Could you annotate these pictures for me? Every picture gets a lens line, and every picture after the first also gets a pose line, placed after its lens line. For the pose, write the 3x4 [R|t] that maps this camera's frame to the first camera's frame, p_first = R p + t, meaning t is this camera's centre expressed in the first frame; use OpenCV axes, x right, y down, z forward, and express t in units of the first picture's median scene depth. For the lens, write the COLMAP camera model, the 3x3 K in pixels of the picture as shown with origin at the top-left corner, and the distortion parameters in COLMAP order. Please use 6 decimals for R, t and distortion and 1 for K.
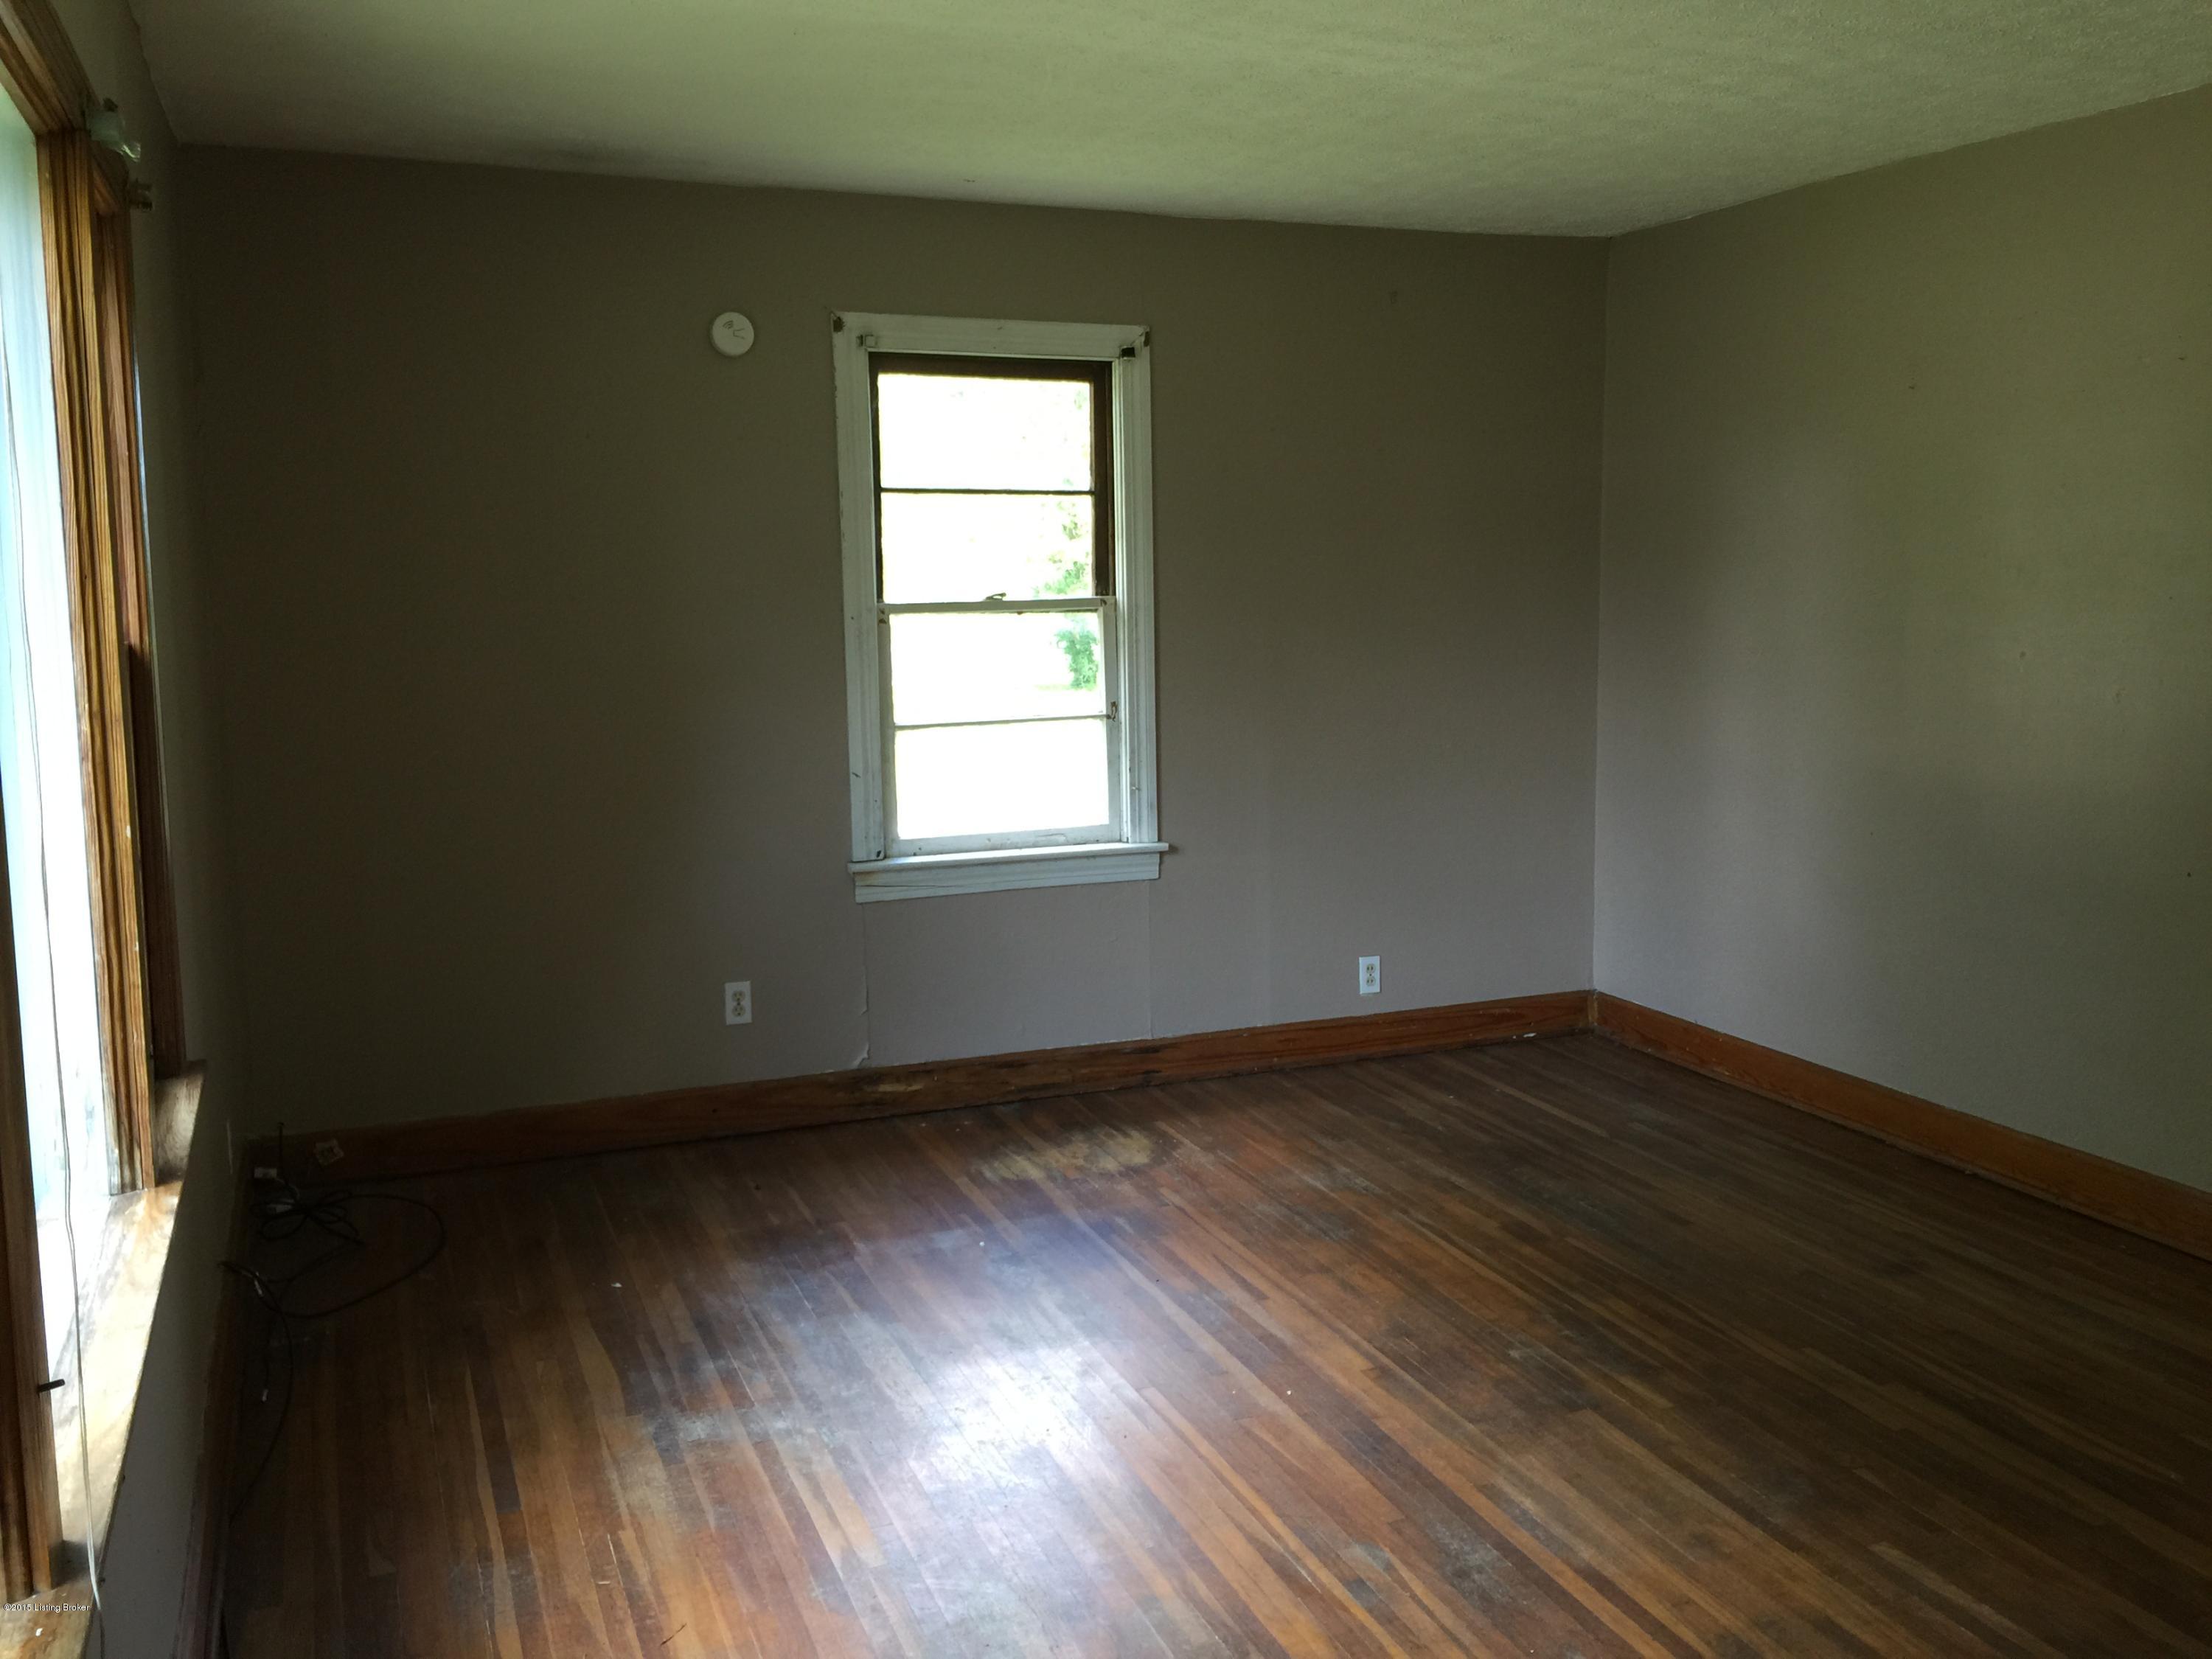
lens RADIAL K [[1876.6, 0, 1109.1], [0, 1876.6, 824.1], [0, 0, 1]] dist [0.016454, -0.020897]
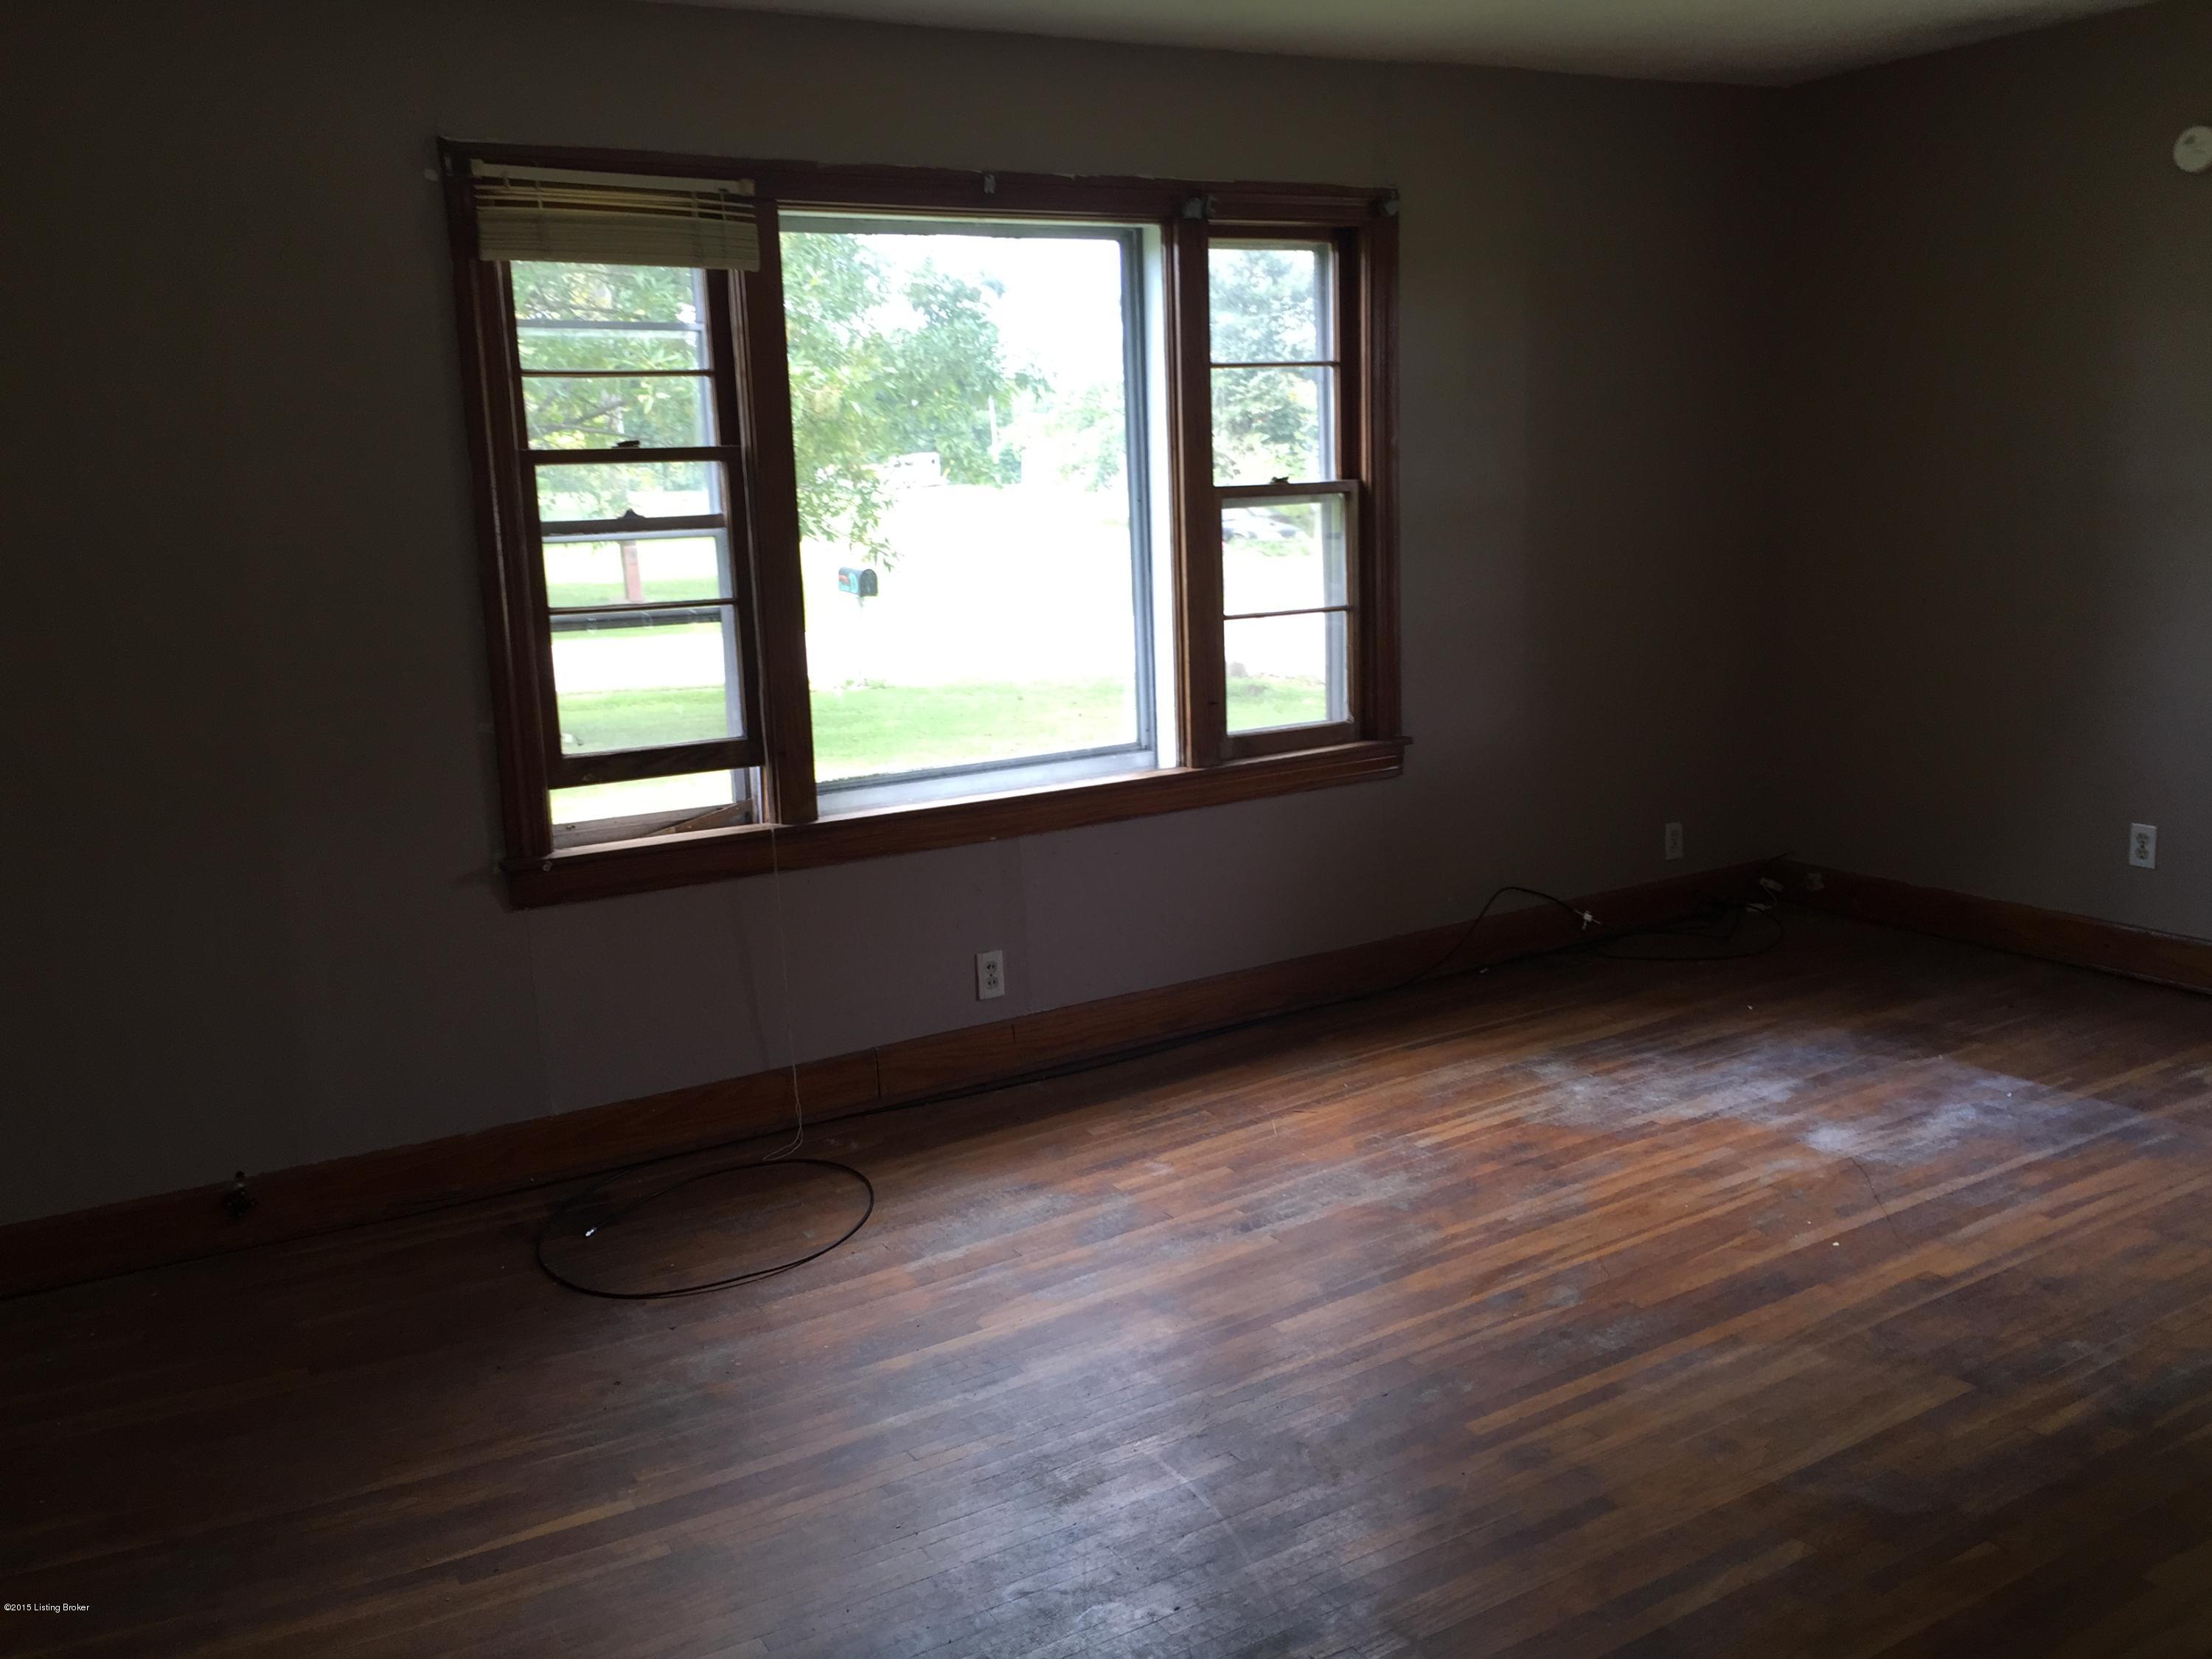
lens RADIAL K [[1876.6, 0, 1110.6], [0, 1876.6, 827.6], [0, 0, 1]] dist [0.016454, -0.020897]
pose [[0.168504, 0.200199, -0.965156, 0.983824], [-0.101189, 0.977498, 0.185093, -0.061313], [0.980493, 0.066474, 0.184970, 0.437196]]
